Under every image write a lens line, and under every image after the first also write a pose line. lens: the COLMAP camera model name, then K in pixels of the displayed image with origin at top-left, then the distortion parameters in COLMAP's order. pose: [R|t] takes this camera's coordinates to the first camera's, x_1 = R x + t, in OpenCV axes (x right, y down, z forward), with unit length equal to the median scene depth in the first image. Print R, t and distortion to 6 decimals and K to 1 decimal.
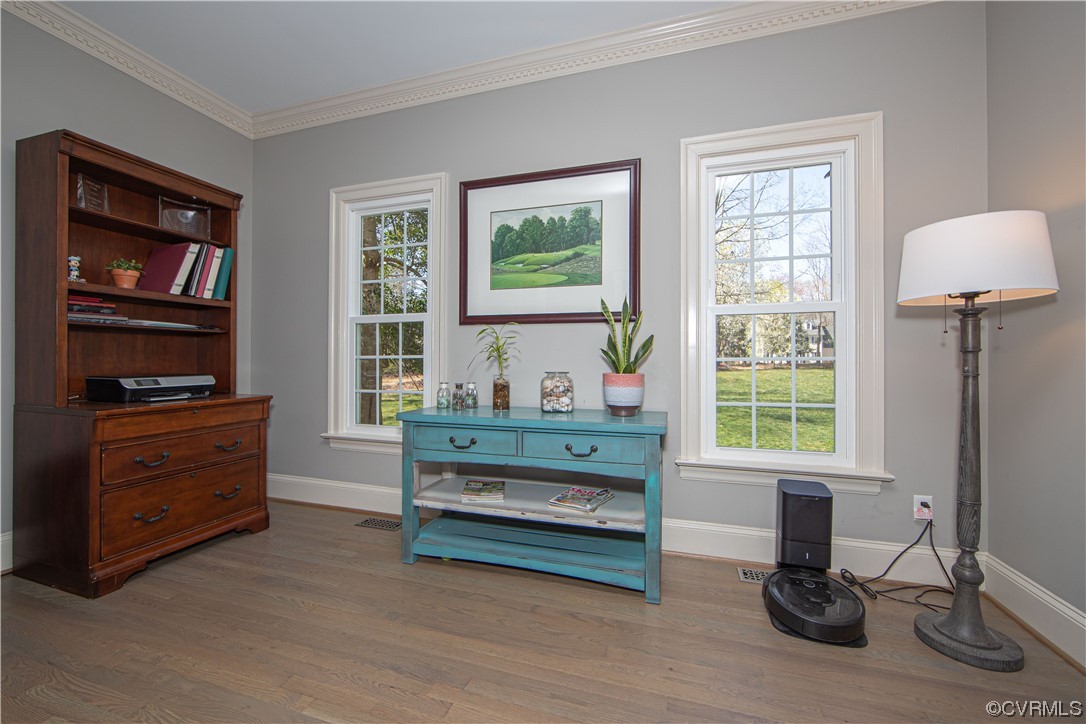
lens RADIAL K [[437.1, 0, 541.5], [0, 437.1, 359.9], [0, 0, 1]] dist [-0.000925, -0.000306]
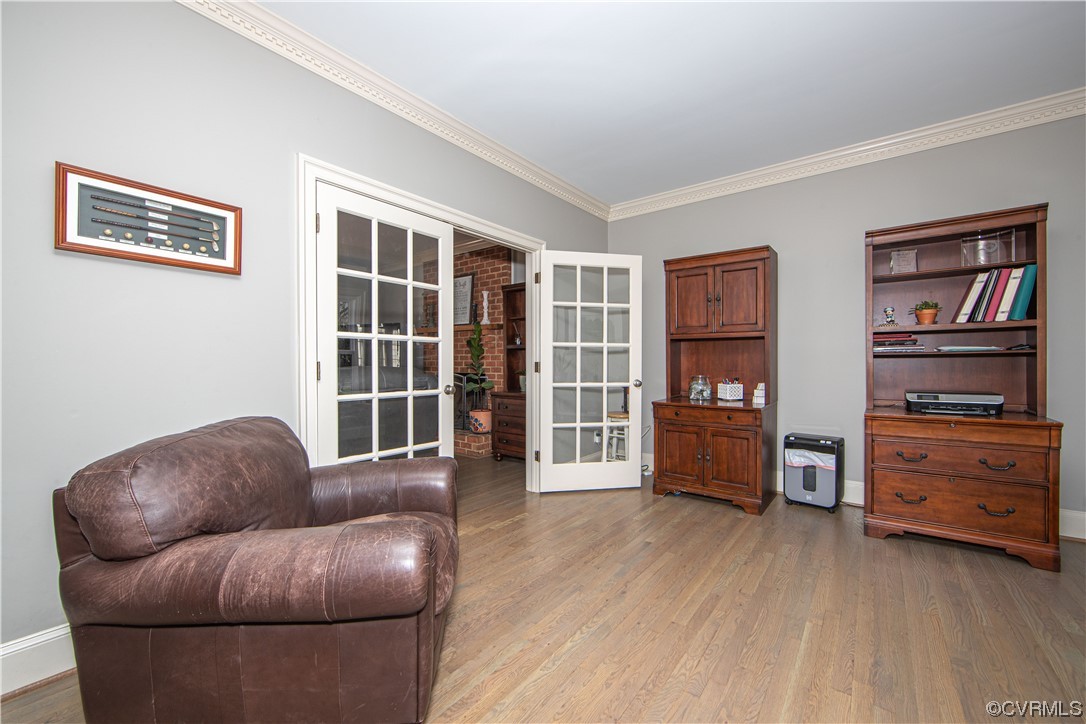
lens RADIAL K [[437.1, 0, 541.5], [0, 437.1, 359.9], [0, 0, 1]] dist [-0.000925, -0.000306]
pose [[-0.332125, -0.011240, -0.943169, 0.597586], [0.001325, 0.999922, -0.012382, -0.038164], [0.943235, -0.005362, -0.332084, 0.325051]]
